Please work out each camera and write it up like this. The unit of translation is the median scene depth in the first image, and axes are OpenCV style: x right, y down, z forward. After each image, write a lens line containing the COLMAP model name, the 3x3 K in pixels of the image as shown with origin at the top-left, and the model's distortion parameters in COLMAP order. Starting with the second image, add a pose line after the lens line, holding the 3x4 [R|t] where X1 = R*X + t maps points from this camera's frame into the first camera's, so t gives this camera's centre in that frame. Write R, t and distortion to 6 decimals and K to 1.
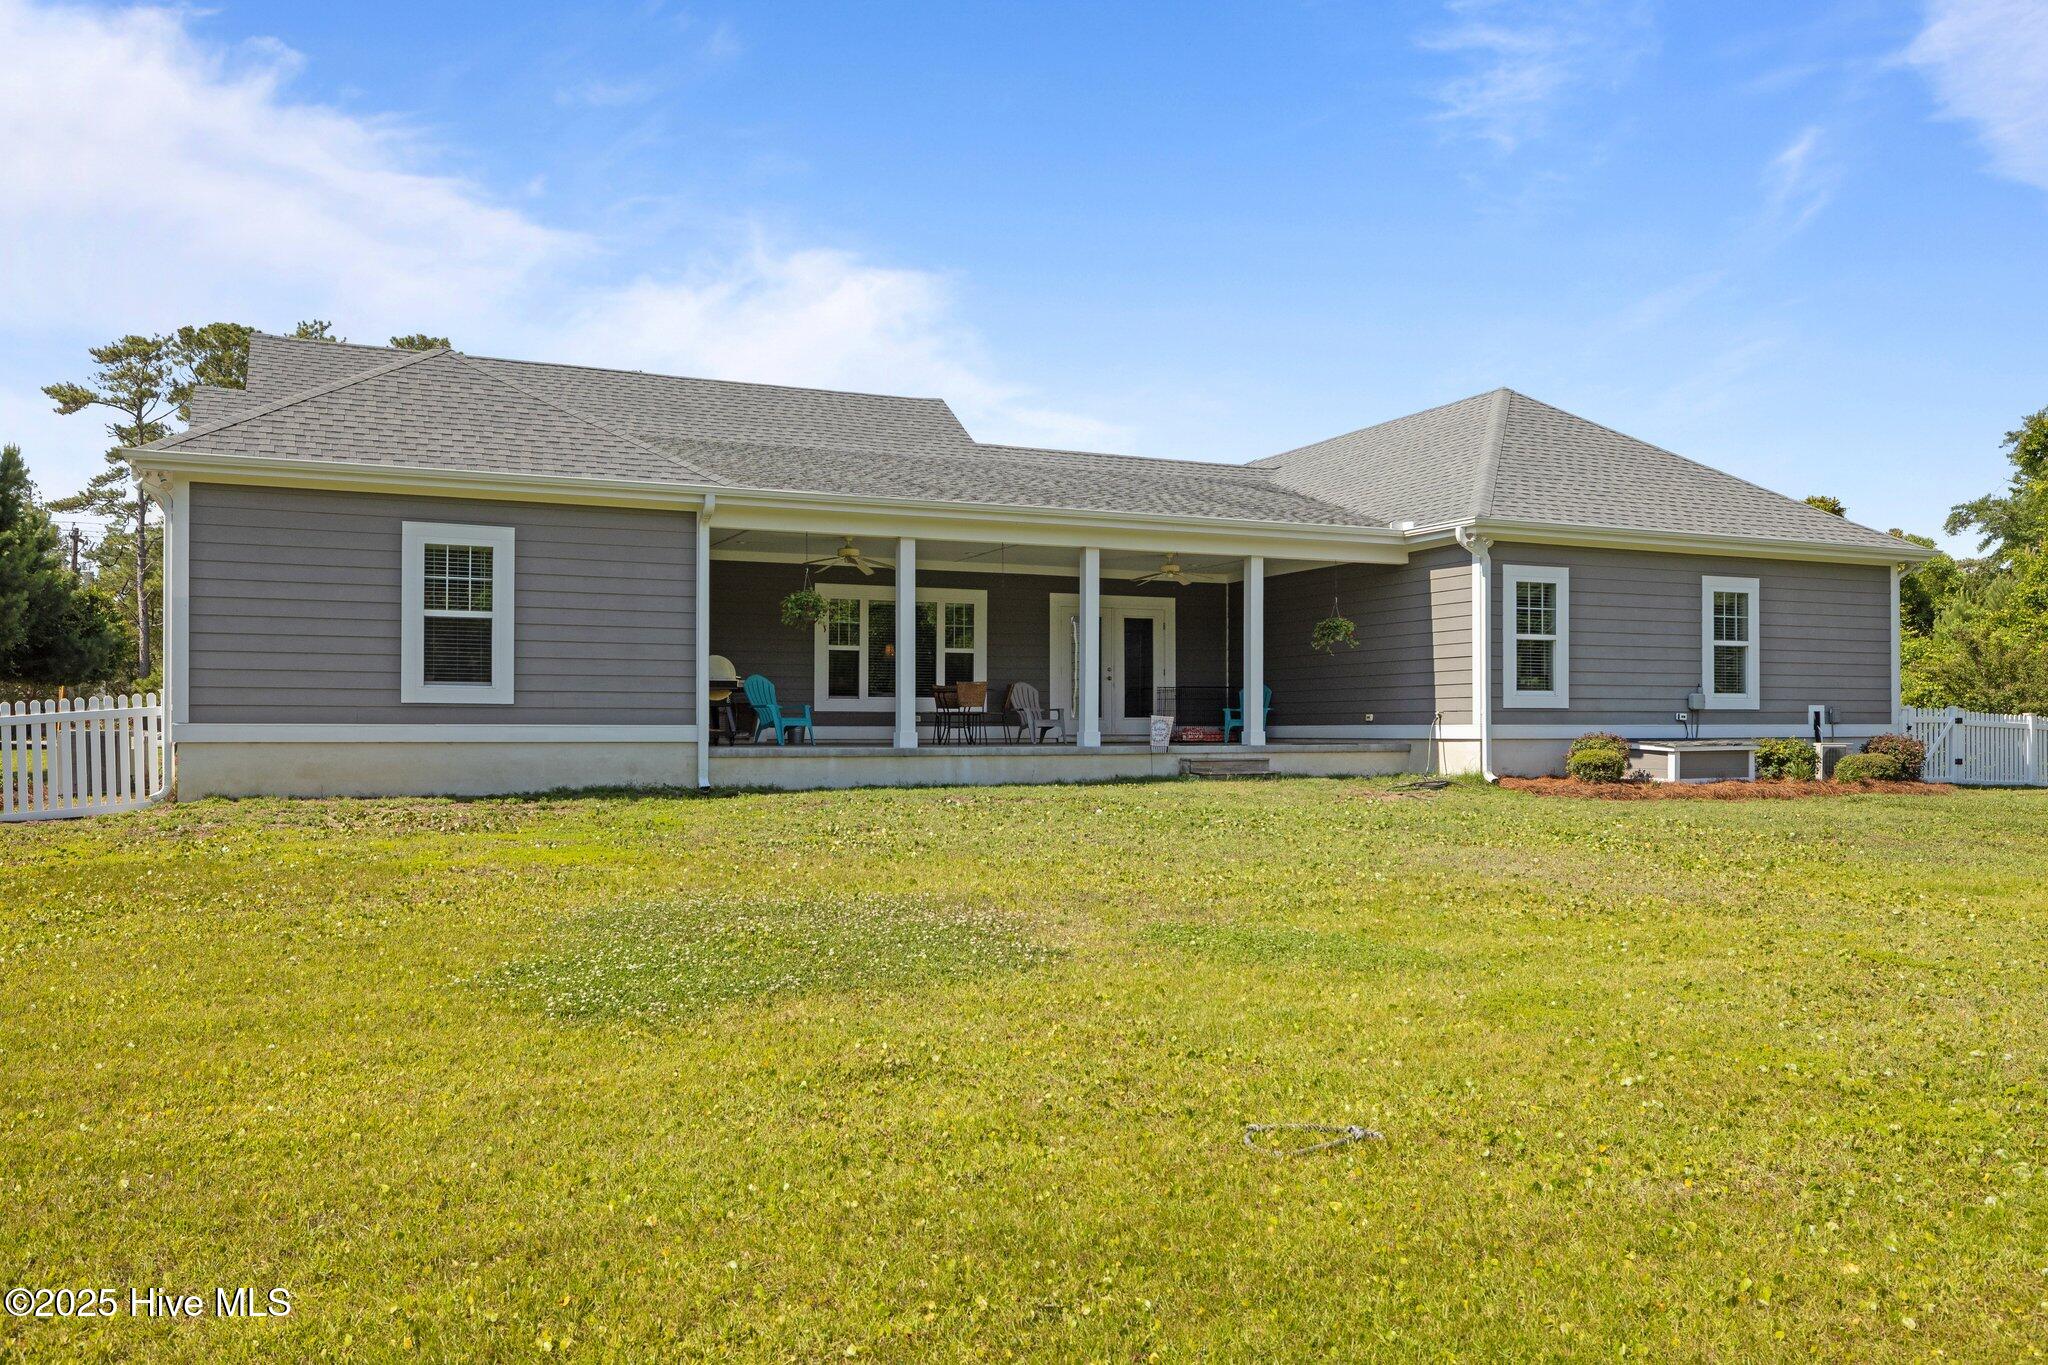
lens RADIAL K [[1816.9, 0, 1024.0], [0, 1816.9, 682.5], [0, 0, 1]] dist [-0.077980, 0.005787]
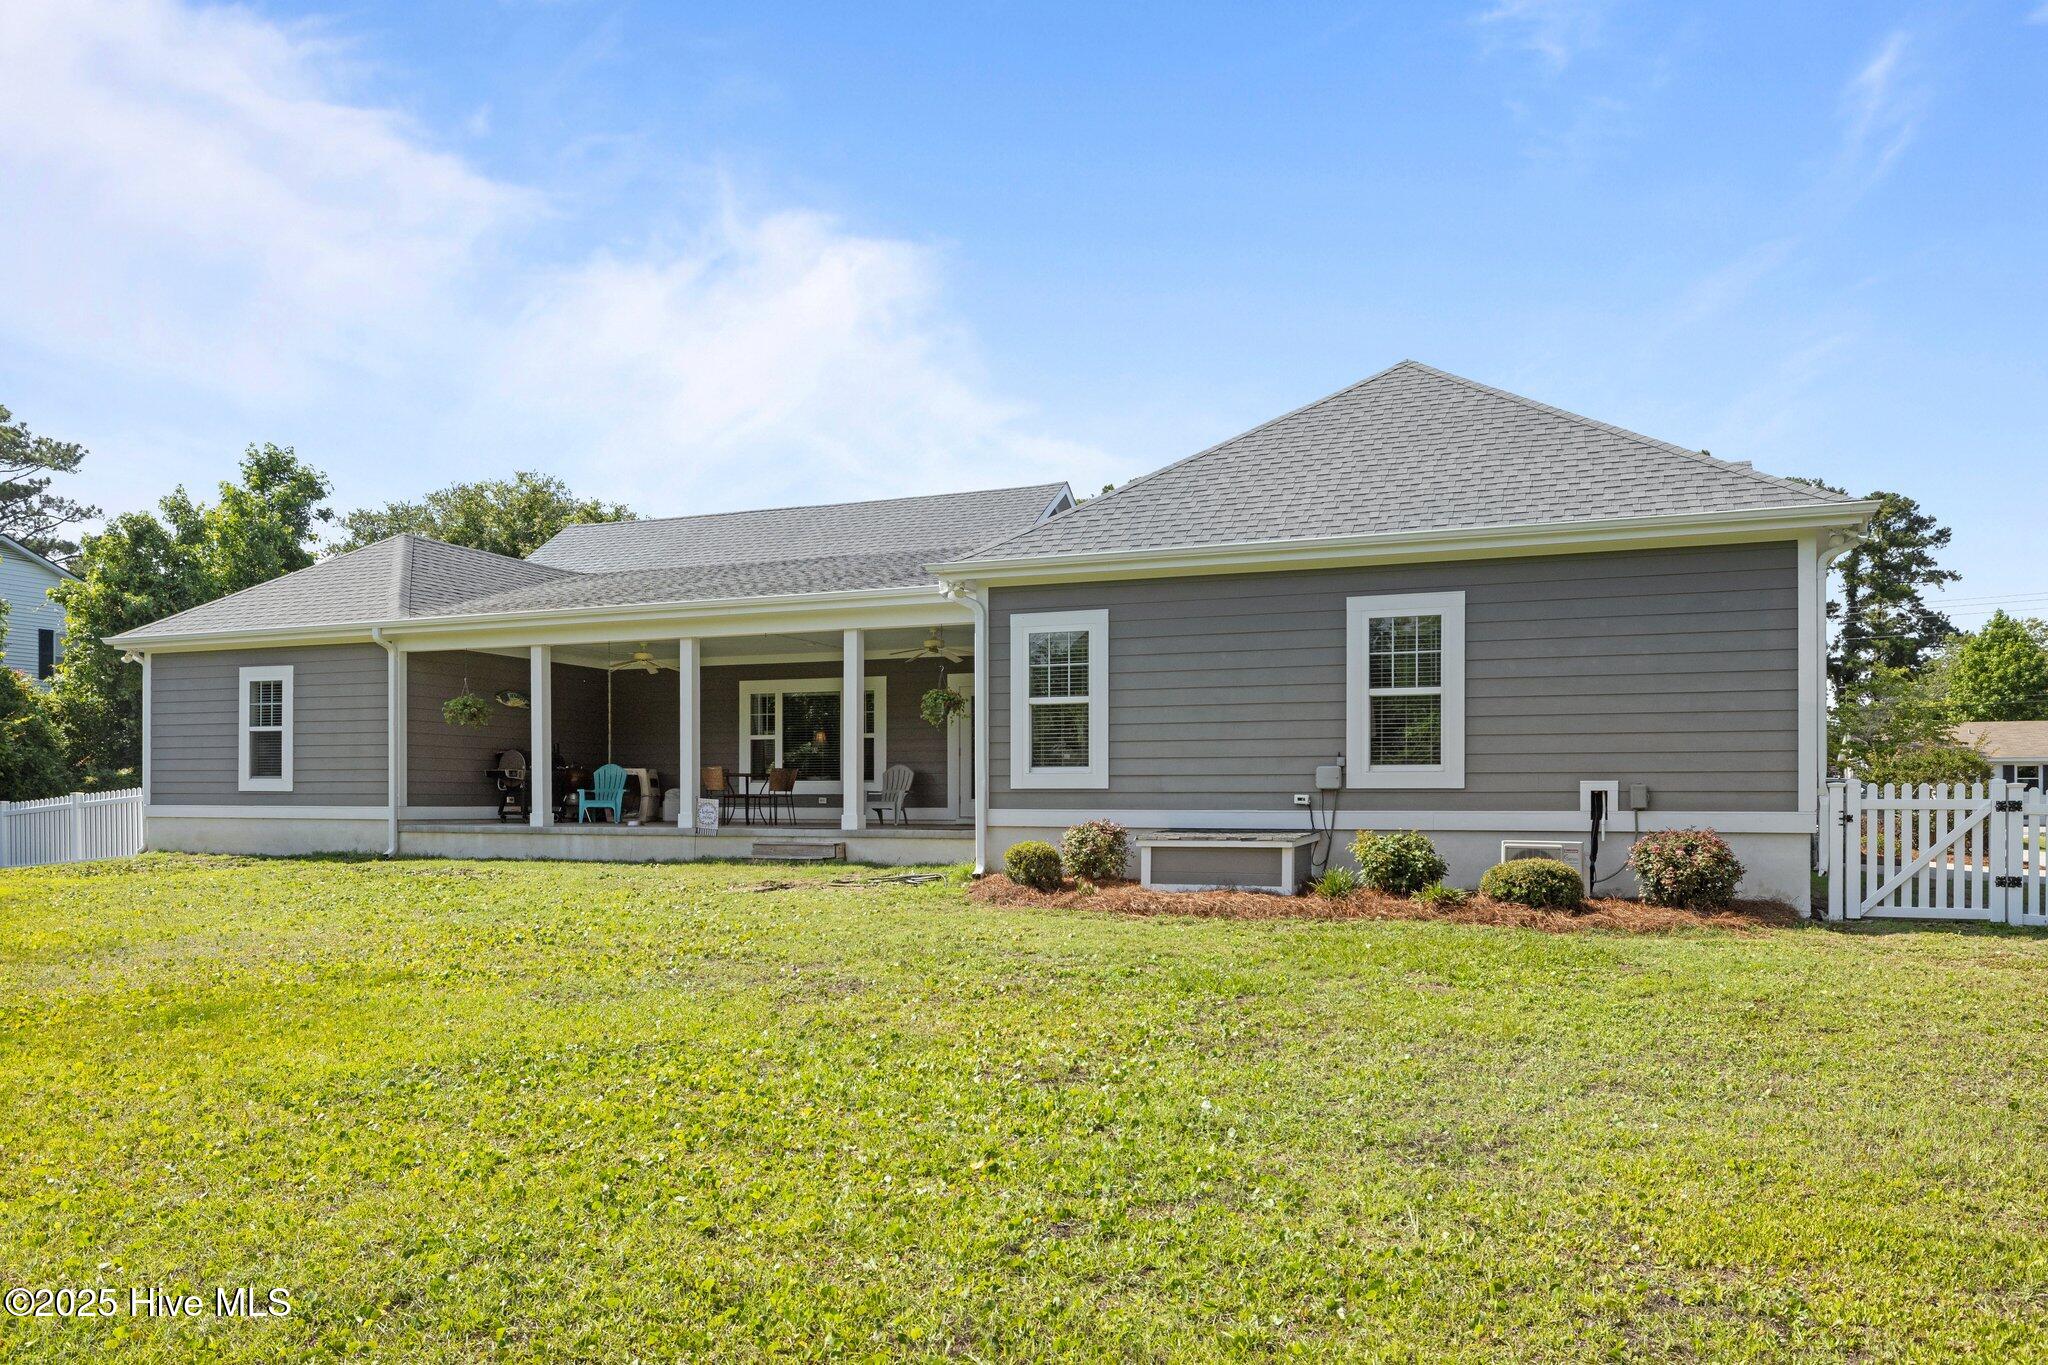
lens RADIAL K [[2270.7, 0, 1024.0], [0, 2270.7, 682.5], [0, 0, 1]] dist [0.002657, -0.011808]
pose [[0.481174, -0.046690, -0.875381, 1.153612], [0.016818, 0.998889, -0.044033, 0.011072], [0.876464, 0.006465, 0.481424, 0.486255]]
